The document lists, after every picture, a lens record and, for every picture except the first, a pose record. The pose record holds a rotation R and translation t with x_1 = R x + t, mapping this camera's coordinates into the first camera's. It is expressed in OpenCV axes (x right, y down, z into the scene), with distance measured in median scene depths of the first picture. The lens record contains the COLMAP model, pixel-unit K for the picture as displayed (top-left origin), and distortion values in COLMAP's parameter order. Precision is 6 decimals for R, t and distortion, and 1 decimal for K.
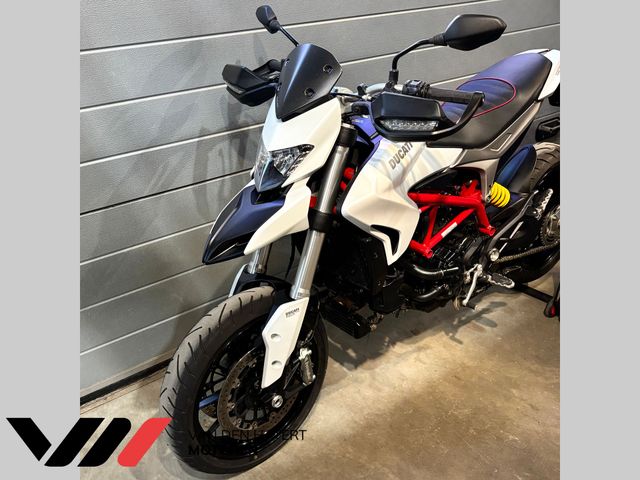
lens RADIAL K [[592.7, 0, 292.3], [0, 592.7, 238.5], [0, 0, 1]] dist [0.009427, 0.001775]
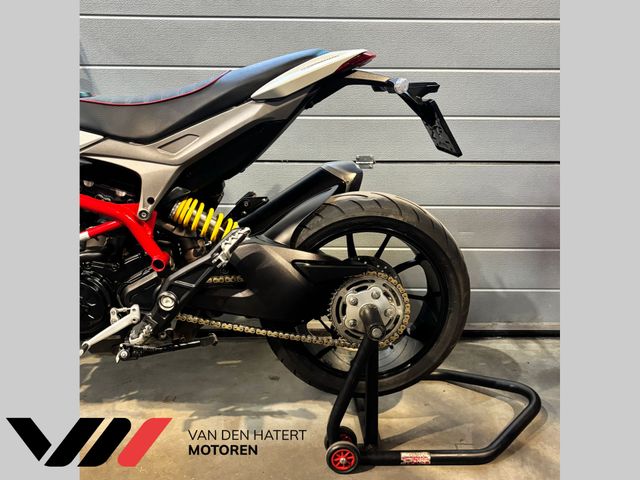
lens RADIAL K [[556.5, 0, 320.0], [0, 556.5, 240.0], [0, 0, 1]] dist [0.002569, 0.000337]
pose [[0.806847, 0.191476, -0.558869, 0.939547], [-0.290111, 0.952513, -0.092494, -0.038365], [0.514619, 0.236763, 0.824082, 0.579282]]
